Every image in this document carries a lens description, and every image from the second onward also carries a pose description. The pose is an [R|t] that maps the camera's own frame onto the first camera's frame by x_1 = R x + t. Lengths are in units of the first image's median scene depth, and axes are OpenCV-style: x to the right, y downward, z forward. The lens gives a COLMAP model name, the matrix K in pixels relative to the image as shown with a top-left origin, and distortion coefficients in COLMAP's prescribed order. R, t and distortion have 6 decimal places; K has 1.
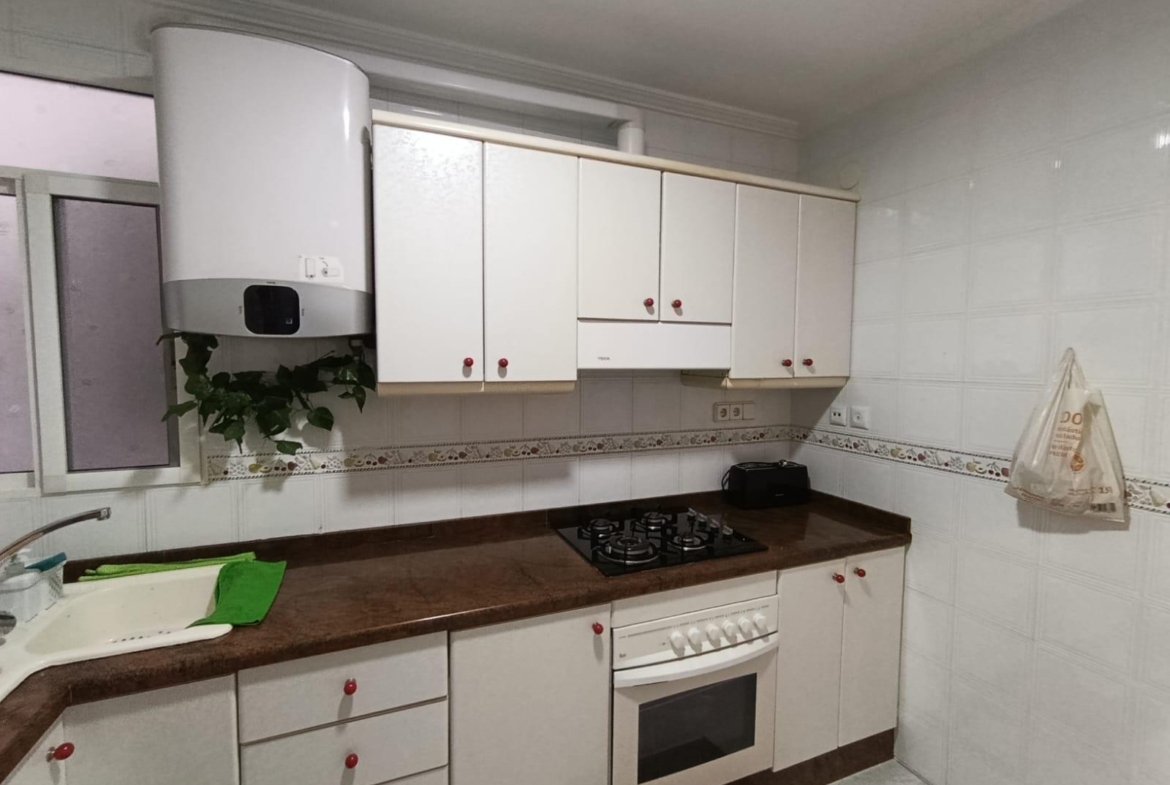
lens RADIAL K [[528.5, 0, 582.0], [0, 528.5, 393.0], [0, 0, 1]] dist [-0.004247, 0.000015]
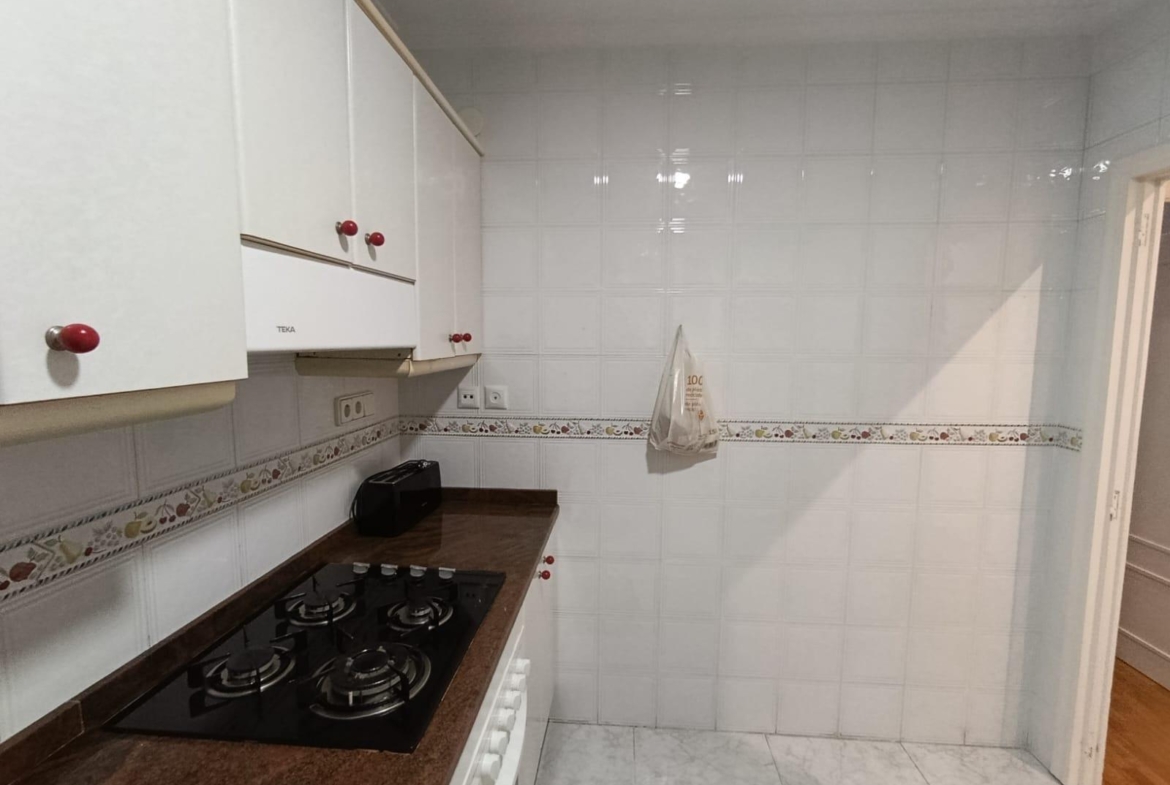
lens RADIAL K [[528.5, 0, 587.2], [0, 528.5, 392.2], [0, 0, 1]] dist [-0.004247, 0.000015]
pose [[0.445765, -0.093329, 0.890271, -0.227184], [0.055086, 0.995525, 0.076781, -0.024987], [-0.893453, 0.014815, 0.448911, 0.450880]]
